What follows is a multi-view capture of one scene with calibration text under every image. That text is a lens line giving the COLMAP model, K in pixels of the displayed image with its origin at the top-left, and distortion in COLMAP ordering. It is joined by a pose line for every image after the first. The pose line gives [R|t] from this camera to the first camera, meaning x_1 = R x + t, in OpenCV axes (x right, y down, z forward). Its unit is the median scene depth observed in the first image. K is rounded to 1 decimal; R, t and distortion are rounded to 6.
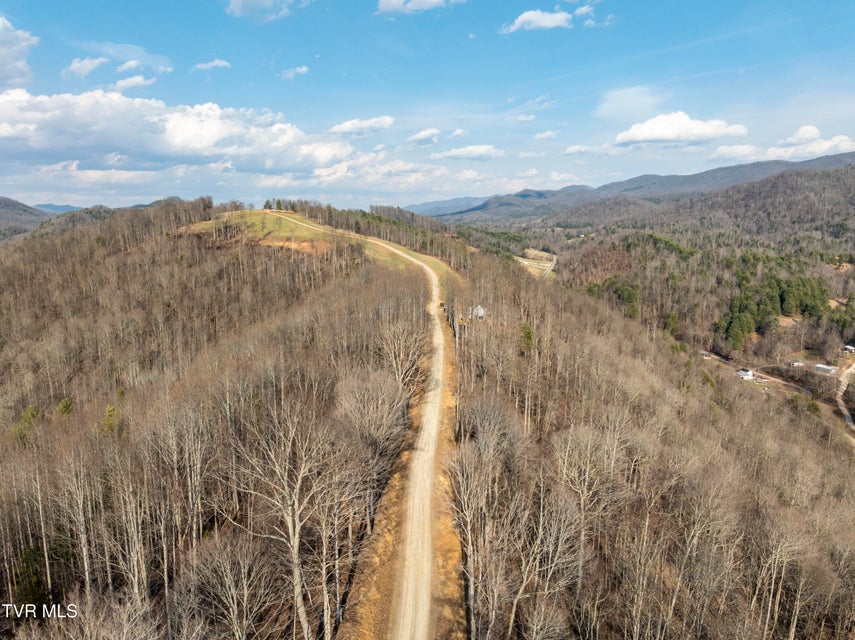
lens RADIAL K [[601.7, 0, 431.2], [0, 601.7, 317.4], [0, 0, 1]] dist [-0.049604, 0.008338]
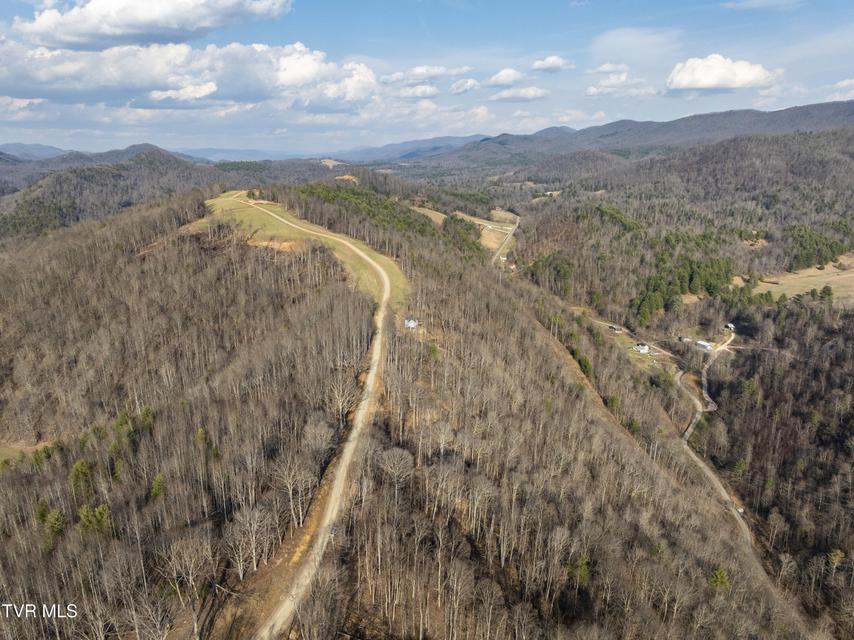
lens RADIAL K [[601.0, 0, 430.6], [0, 601.0, 317.4], [0, 0, 1]] dist [-0.049604, 0.008338]
pose [[0.999541, -0.002476, 0.030192, 0.033492], [-0.000586, 0.994886, 0.101000, -0.068716], [-0.030288, -0.100971, 0.994428, -0.165088]]
